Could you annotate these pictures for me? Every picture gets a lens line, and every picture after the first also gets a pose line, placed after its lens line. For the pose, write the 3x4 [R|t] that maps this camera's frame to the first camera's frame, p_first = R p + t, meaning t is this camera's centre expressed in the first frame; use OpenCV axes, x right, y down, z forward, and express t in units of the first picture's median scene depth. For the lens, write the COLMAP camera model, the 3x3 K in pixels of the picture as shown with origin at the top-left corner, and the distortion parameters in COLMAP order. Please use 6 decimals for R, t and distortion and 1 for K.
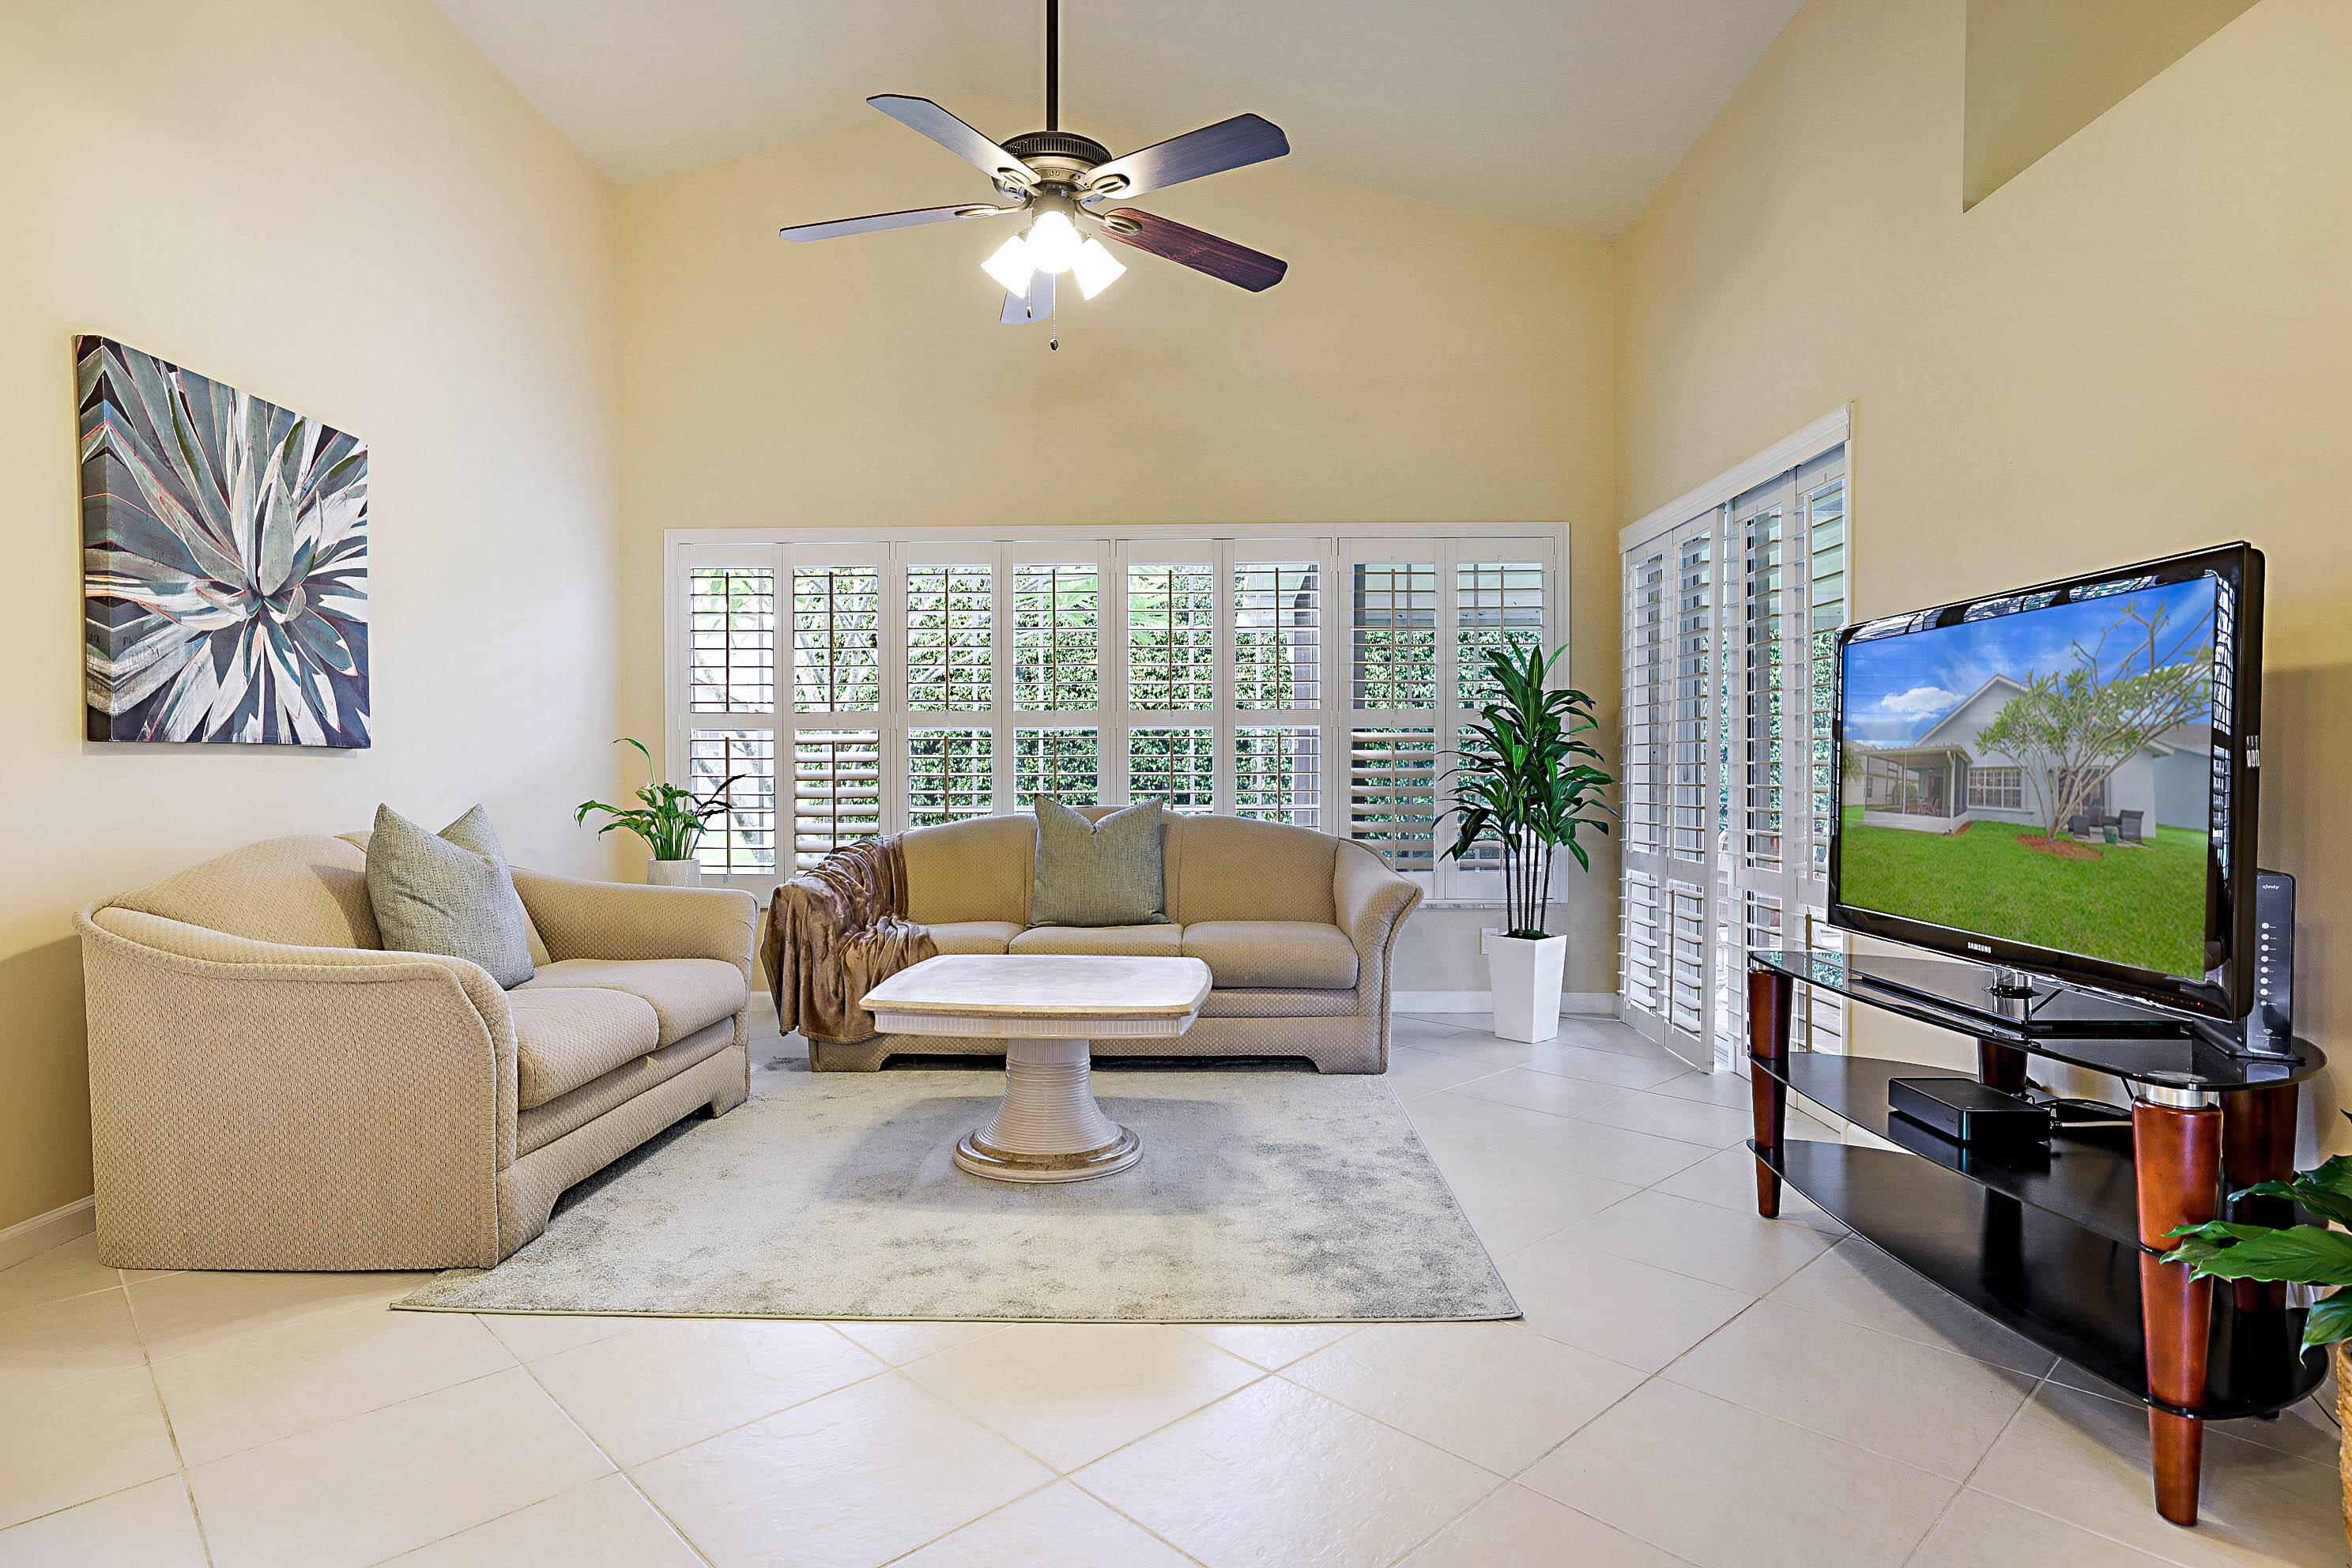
lens RADIAL K [[1277.6, 0, 1176.0], [0, 1277.6, 784.0], [0, 0, 1]] dist [-0.021743, 0.031909]
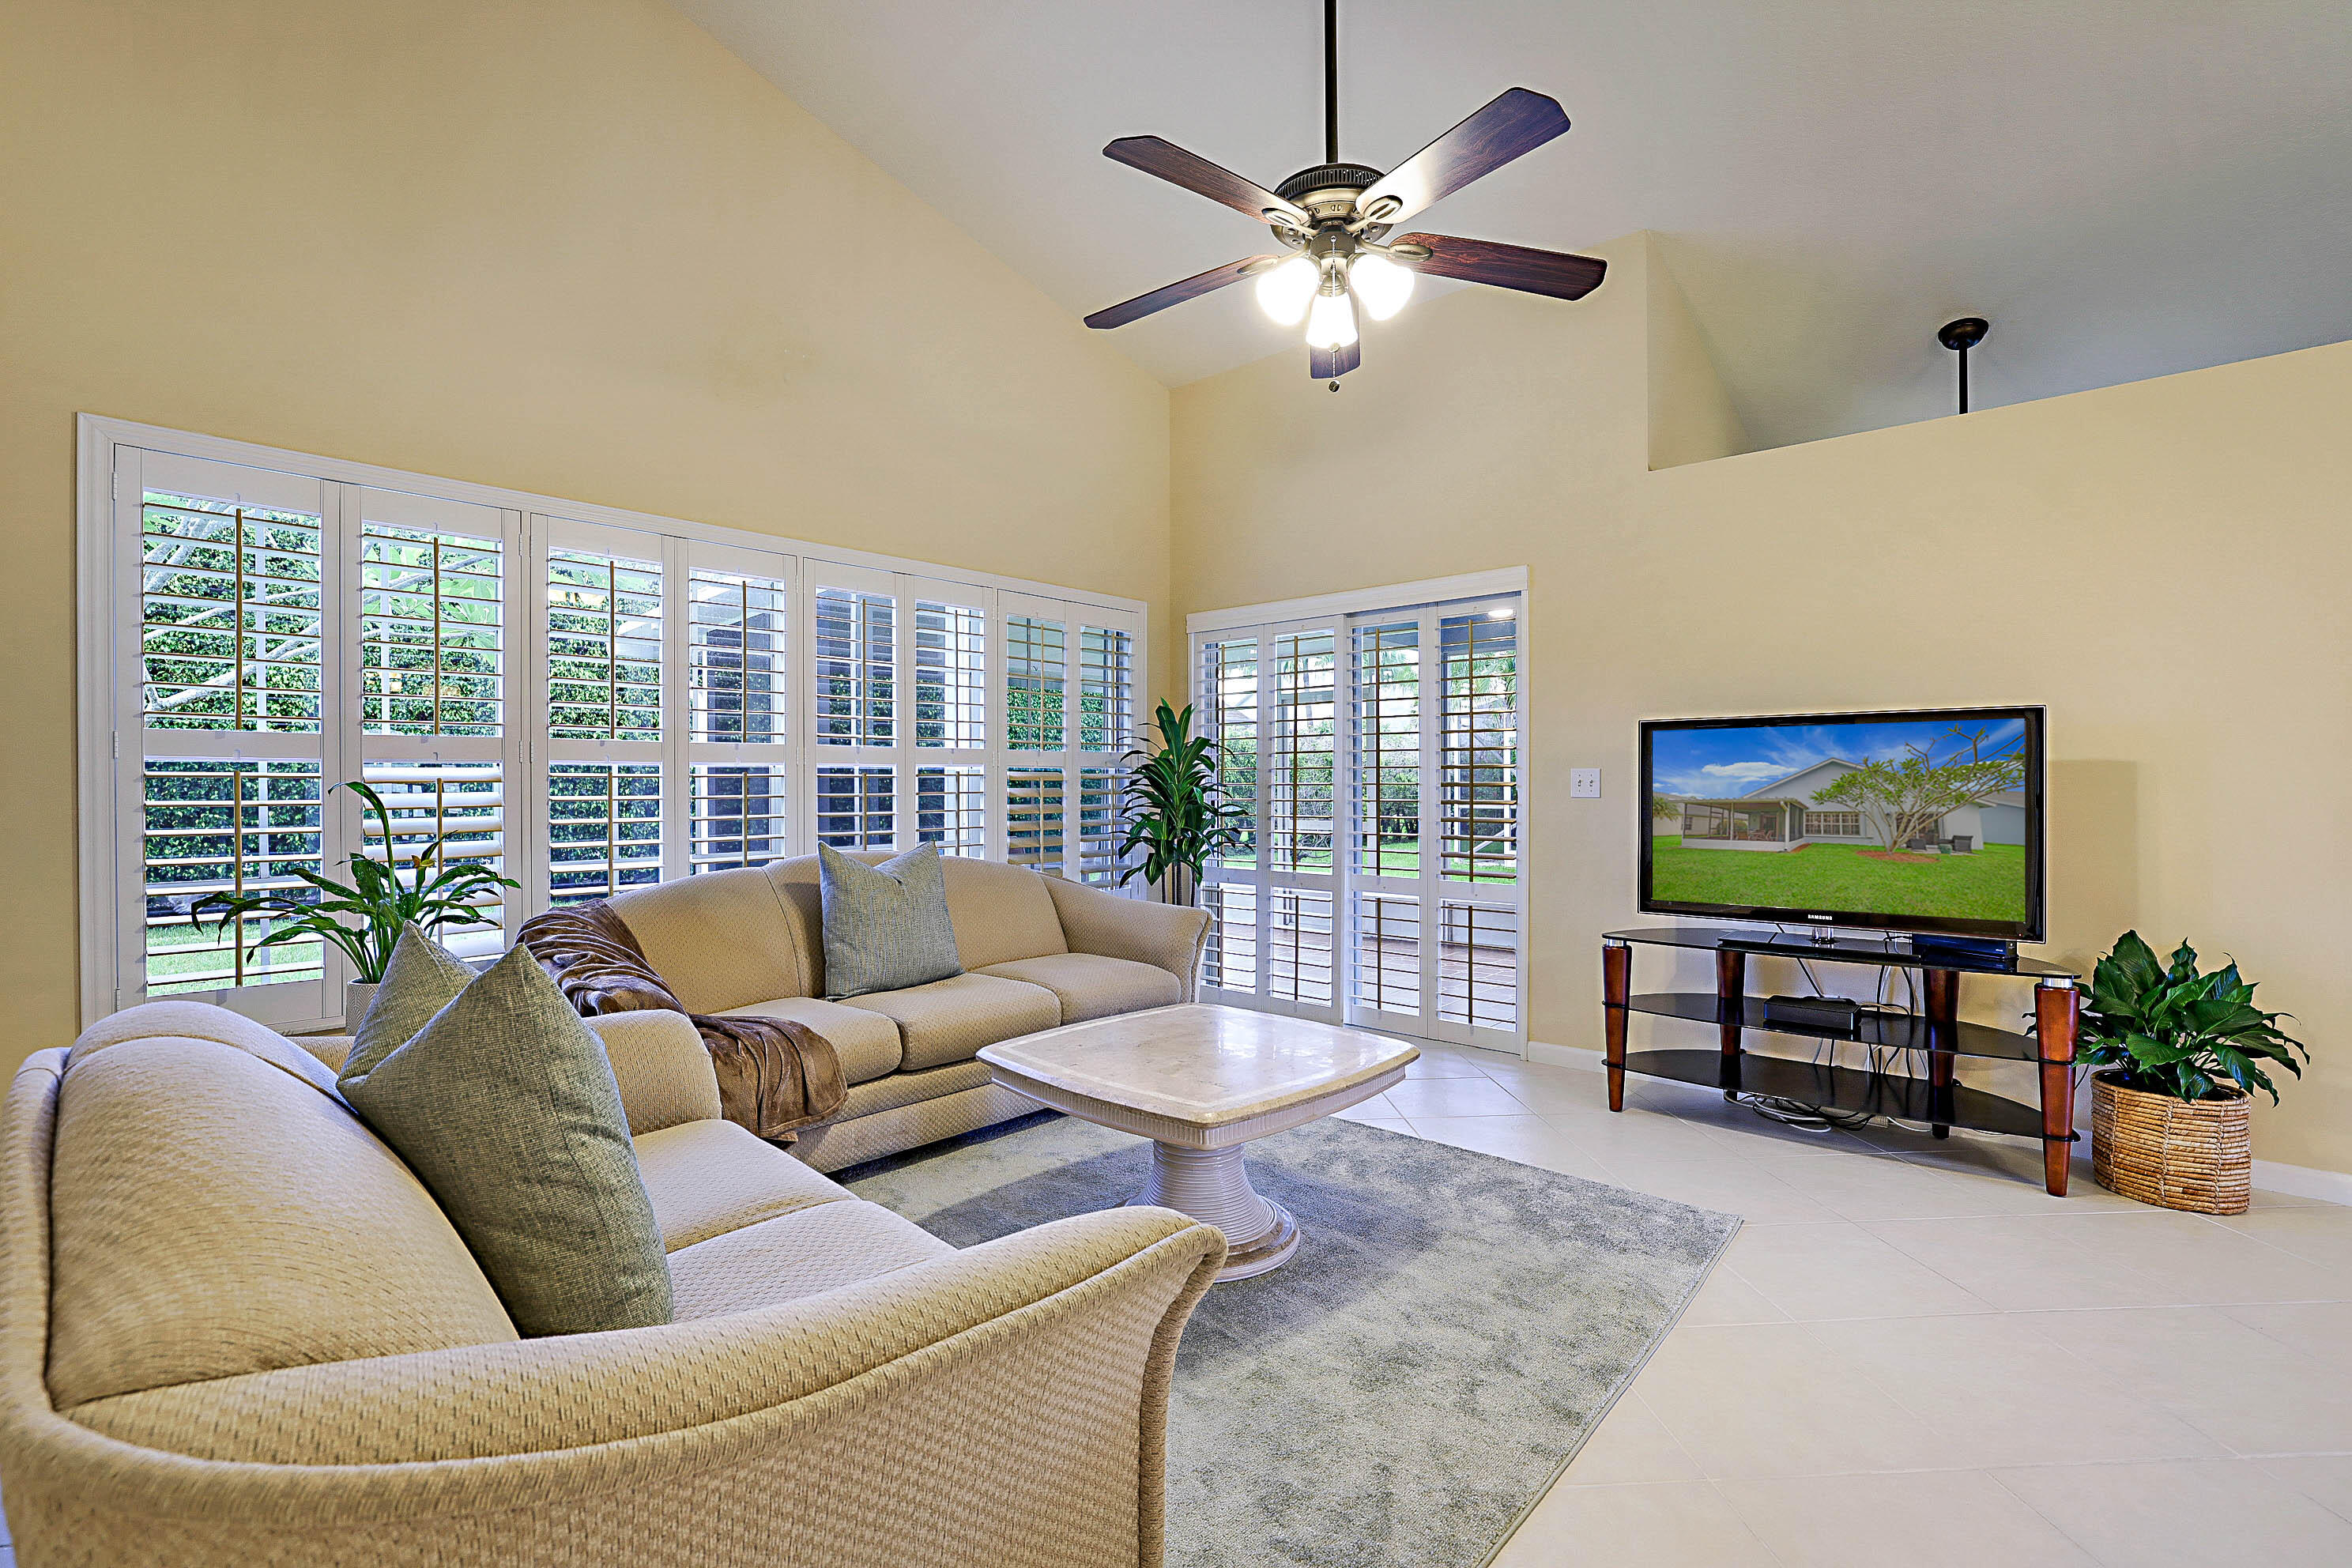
lens RADIAL K [[1028.7, 0, 1176.0], [0, 1028.7, 784.0], [0, 0, 1]] dist [0.000078, -0.000044]
pose [[0.649624, -0.001304, 0.760255, -0.706047], [0.011833, 0.999895, -0.008396, -0.034626], [-0.760164, 0.014450, 0.649571, 0.539493]]
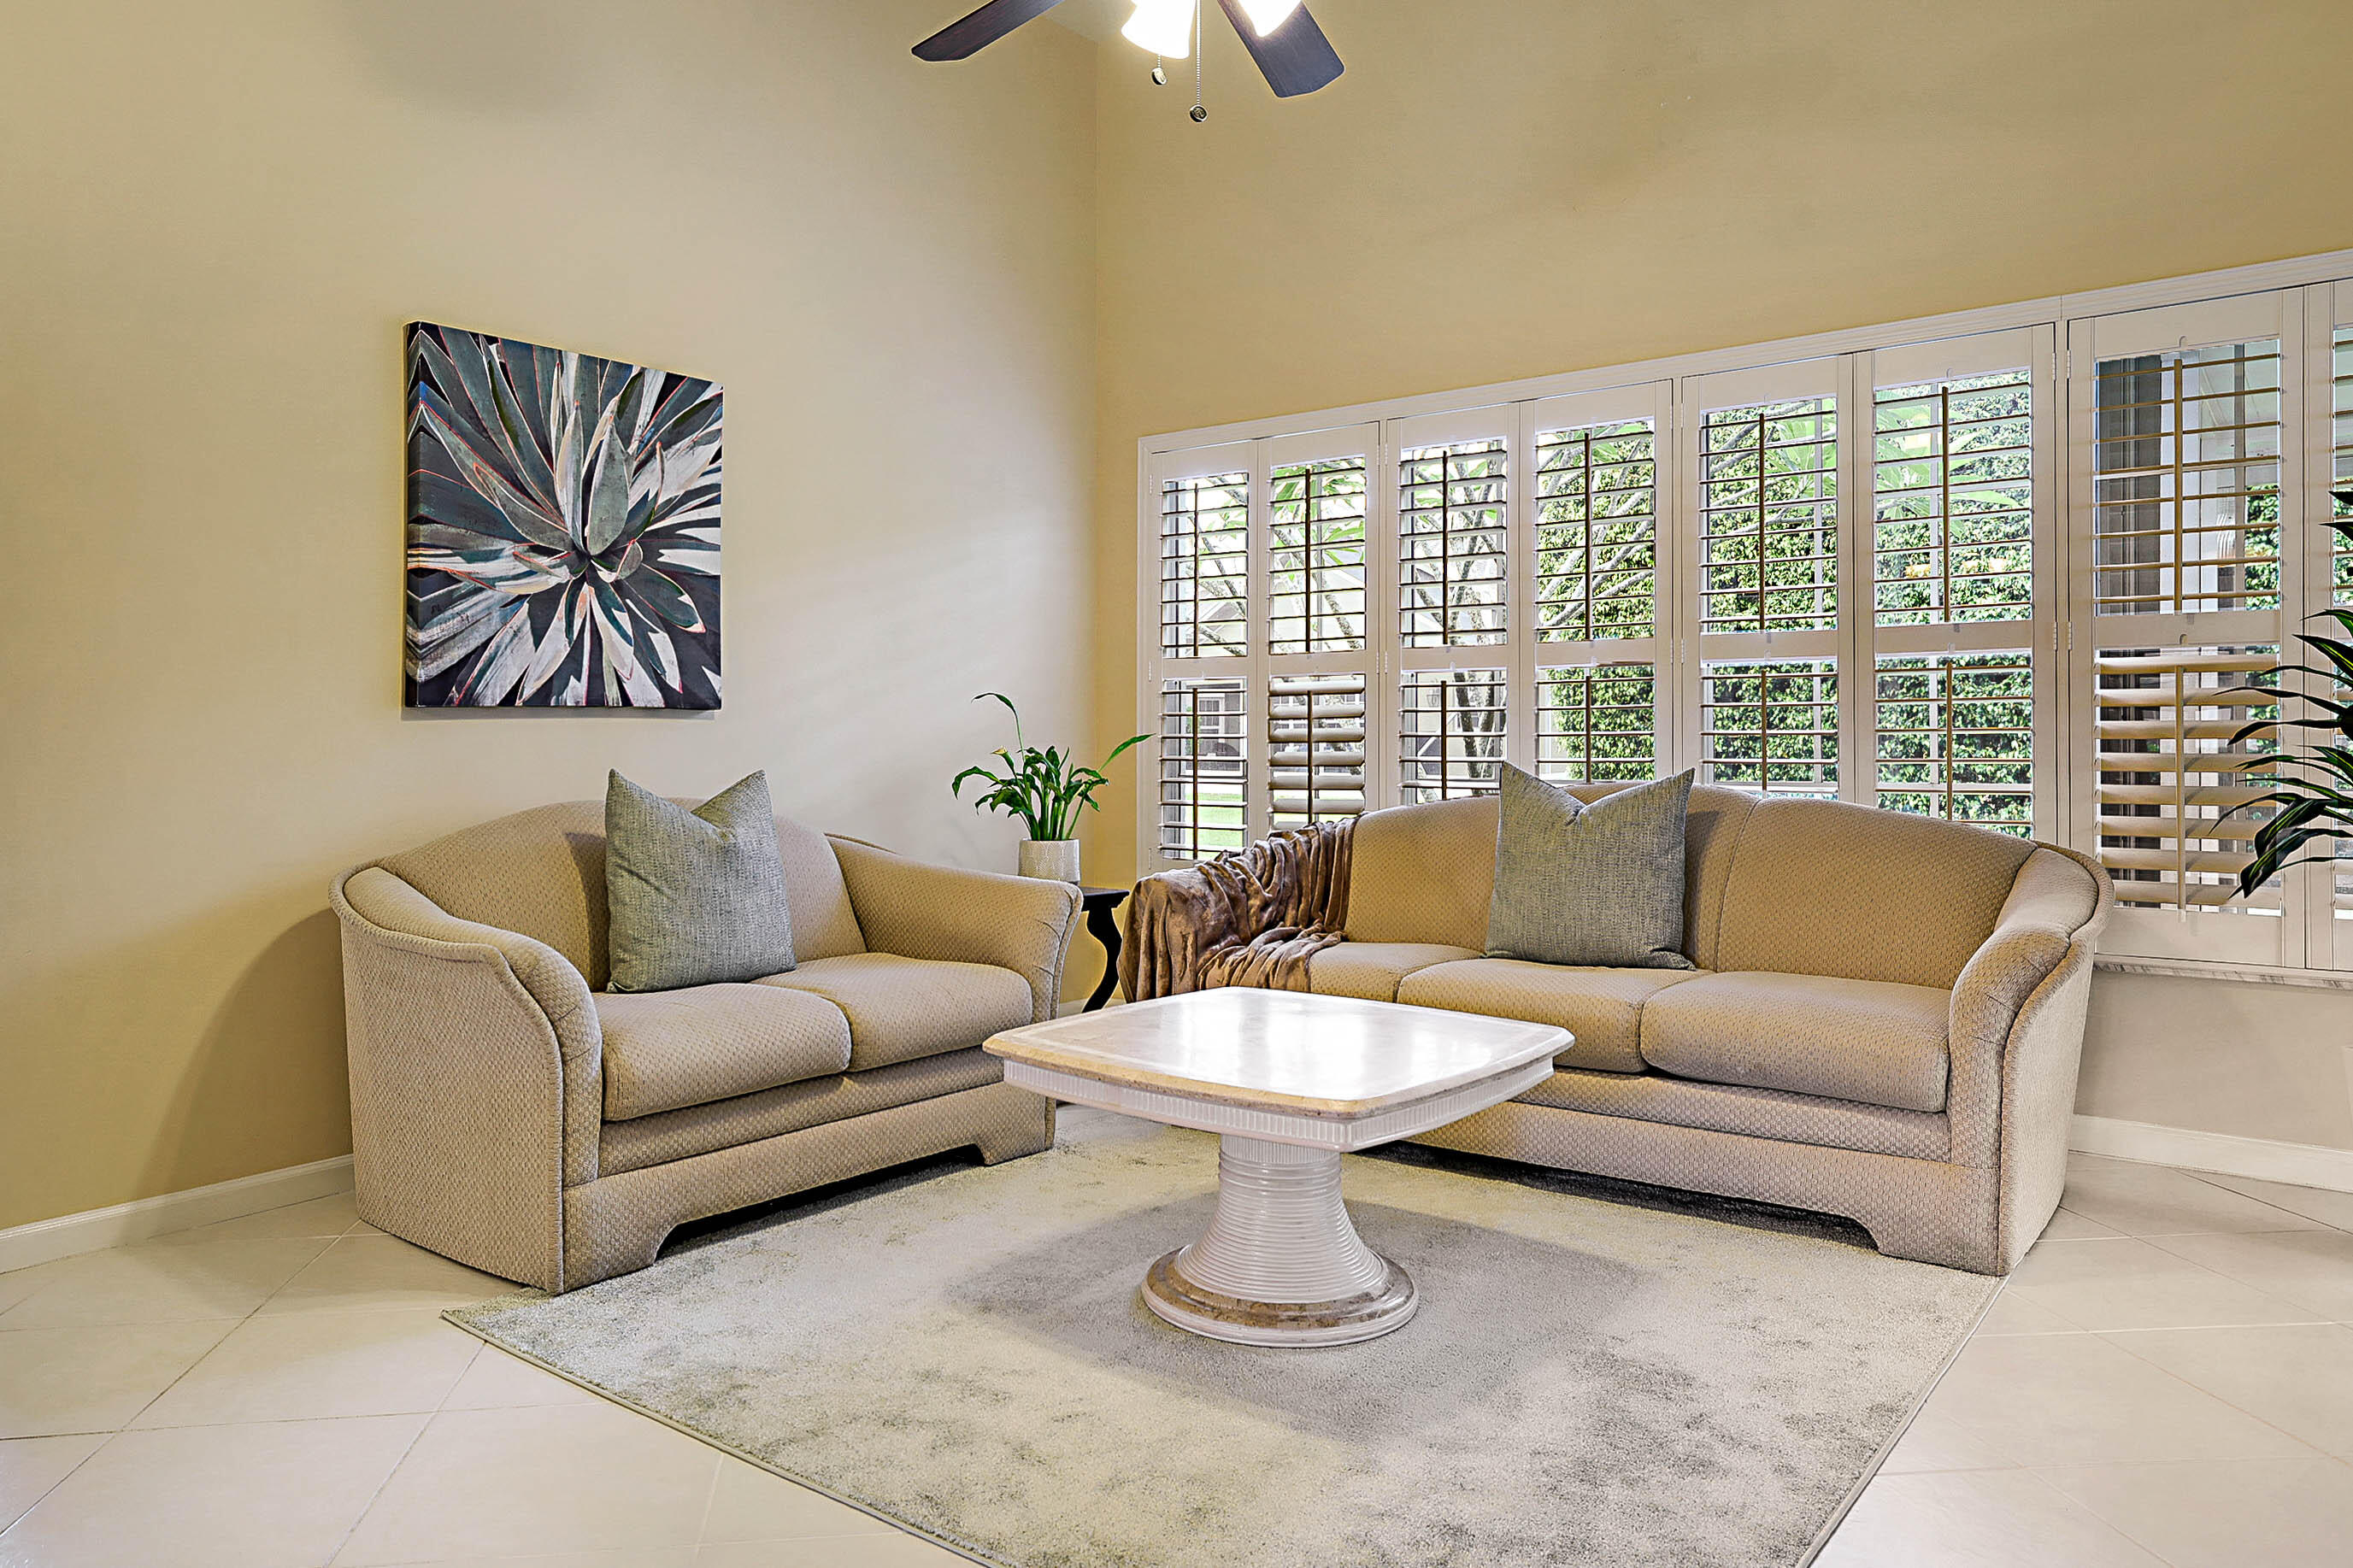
lens RADIAL K [[1628.0, 0, 1114.9], [0, 1628.0, 703.3], [0, 0, 1]] dist [0.001466, 0.002499]
pose [[0.791728, -0.014842, -0.610693, 0.376544], [-0.000219, 0.999698, -0.024581, -0.003481], [0.610874, 0.019595, 0.791486, 0.265098]]
